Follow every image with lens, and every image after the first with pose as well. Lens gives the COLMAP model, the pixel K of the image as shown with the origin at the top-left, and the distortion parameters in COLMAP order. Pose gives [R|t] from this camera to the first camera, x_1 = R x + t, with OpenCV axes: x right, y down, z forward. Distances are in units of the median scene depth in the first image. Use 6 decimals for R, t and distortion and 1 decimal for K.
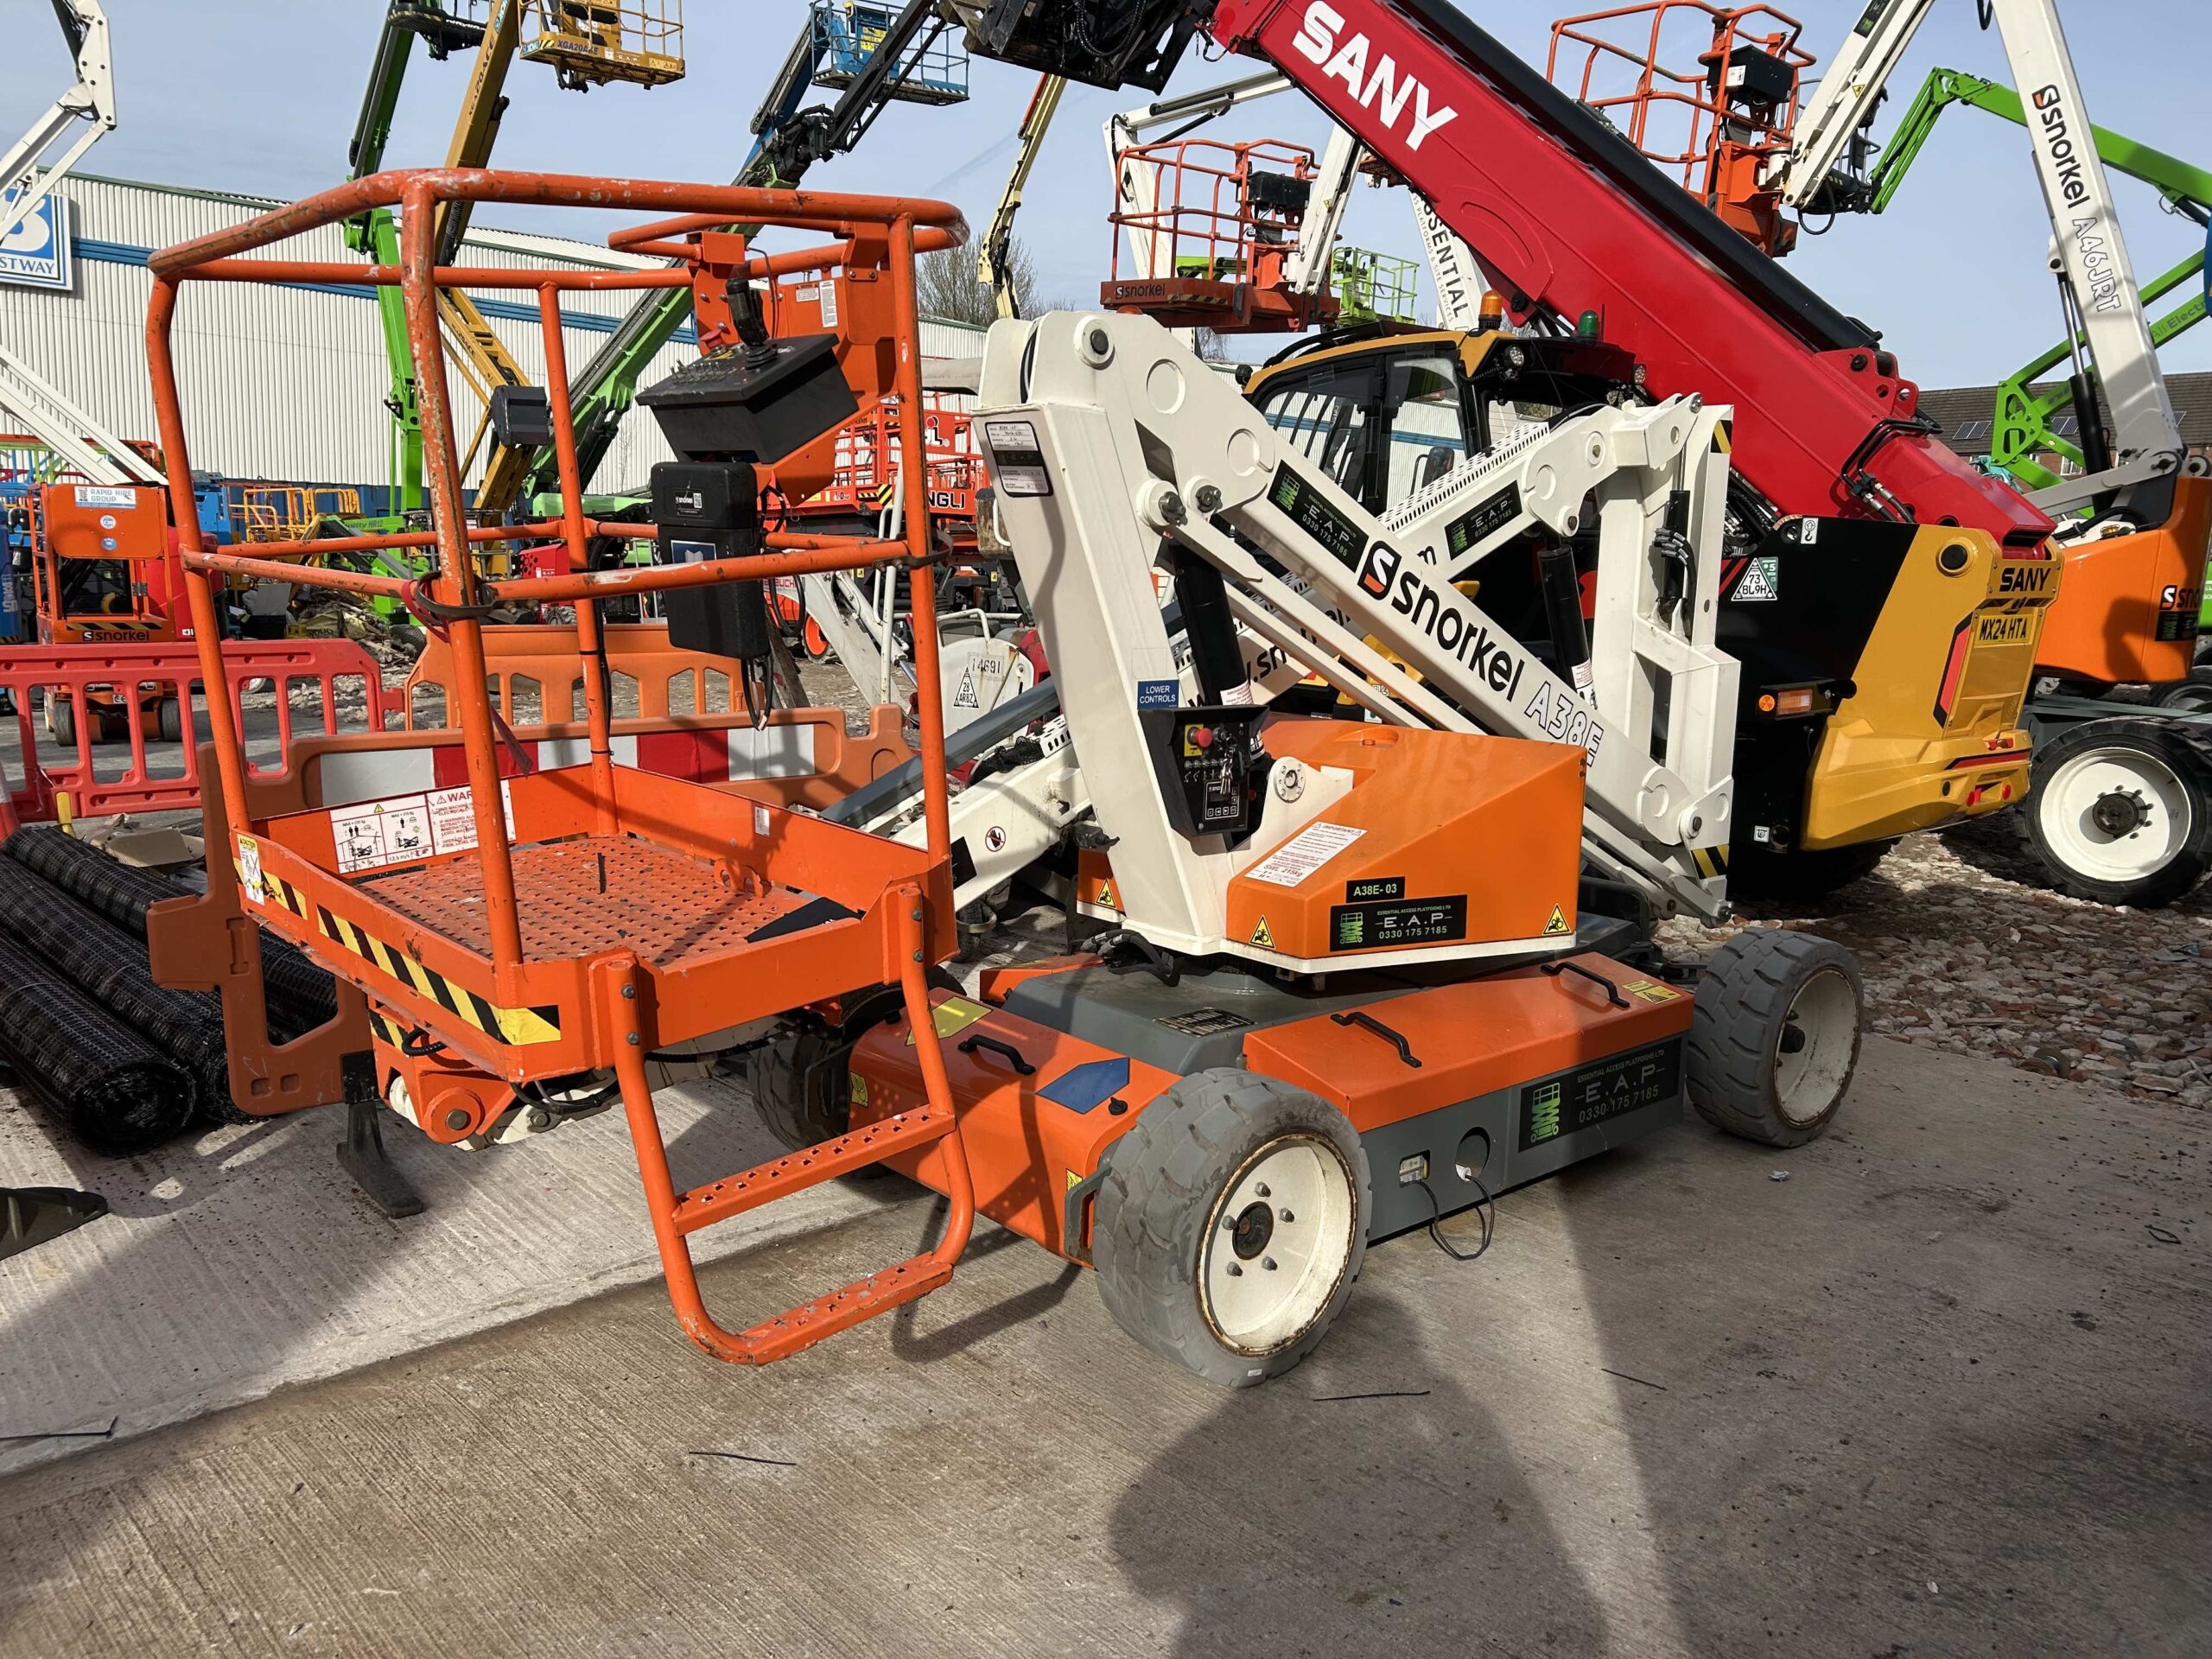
lens RADIAL K [[1714.0, 0, 1065.3], [0, 1714.0, 859.3], [0, 0, 1]] dist [0.040604, -0.010869]
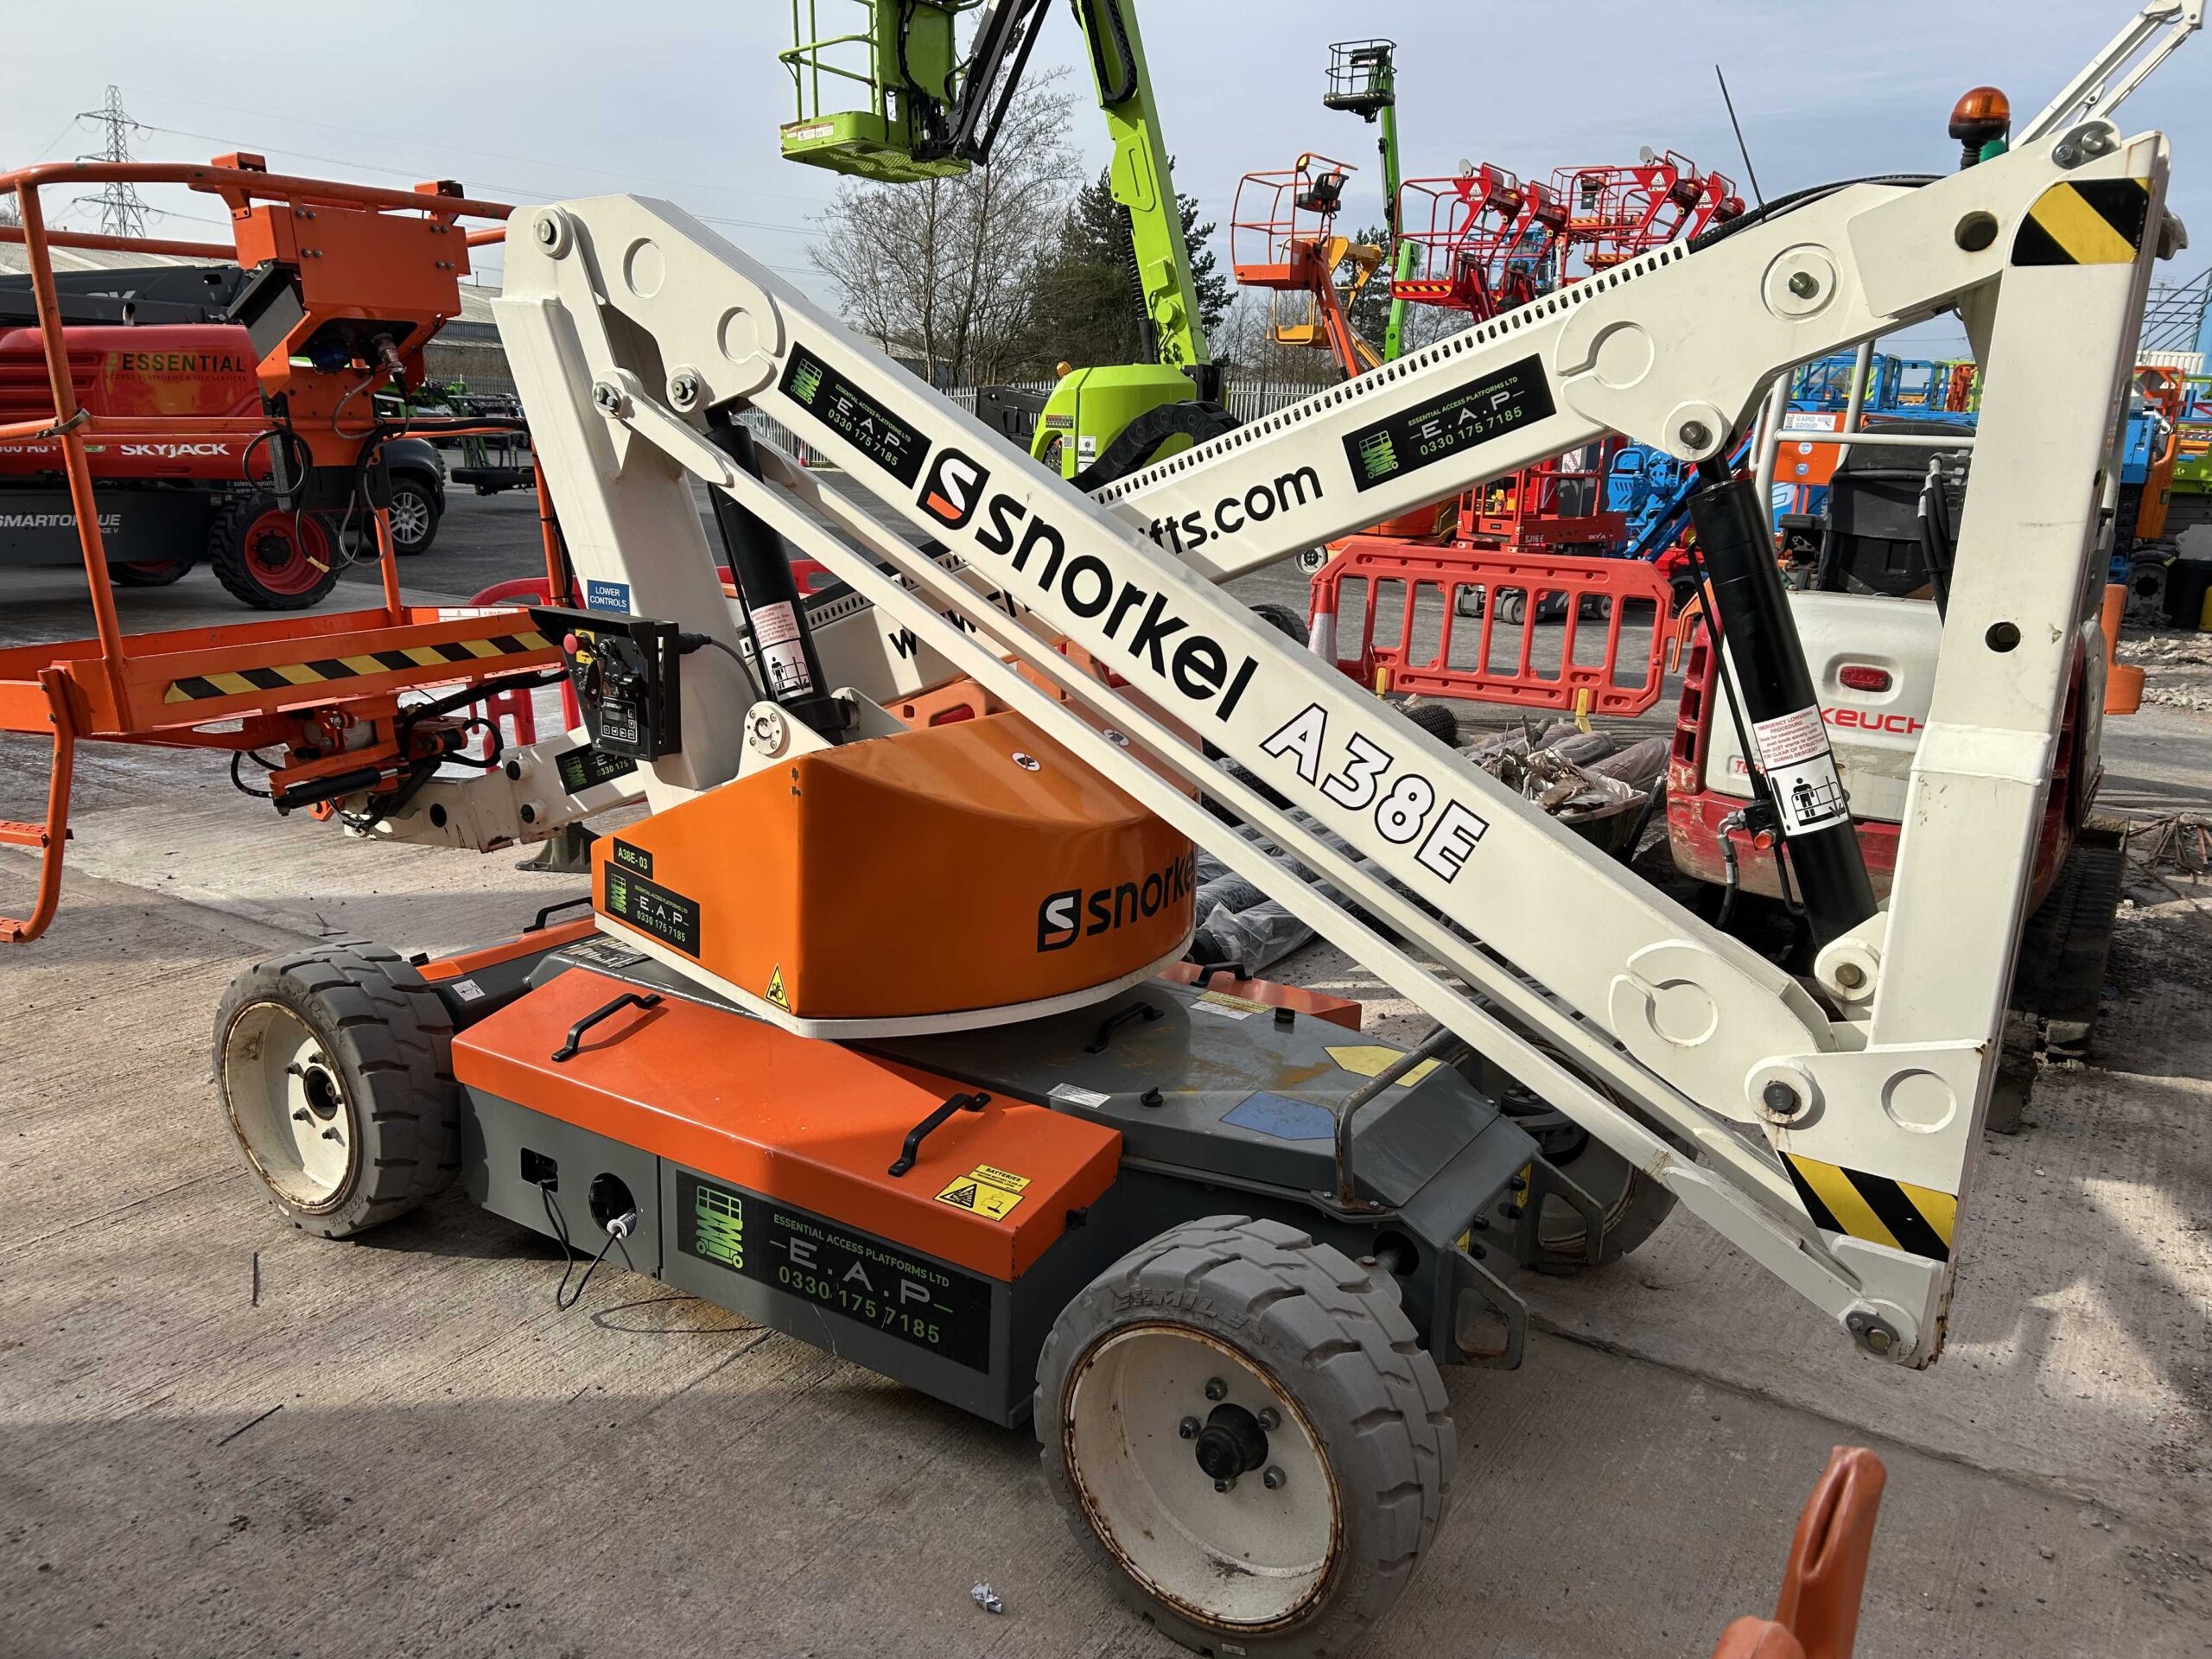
lens RADIAL K [[1663.0, 0, 1107.2], [0, 1663.0, 864.9], [0, 0, 1]] dist [0.067307, -0.072198]
pose [[0.282746, 0.244503, -0.927509, 0.872846], [-0.202737, 0.960354, 0.191358, -0.158445], [0.937525, 0.133935, 0.321106, 0.826844]]
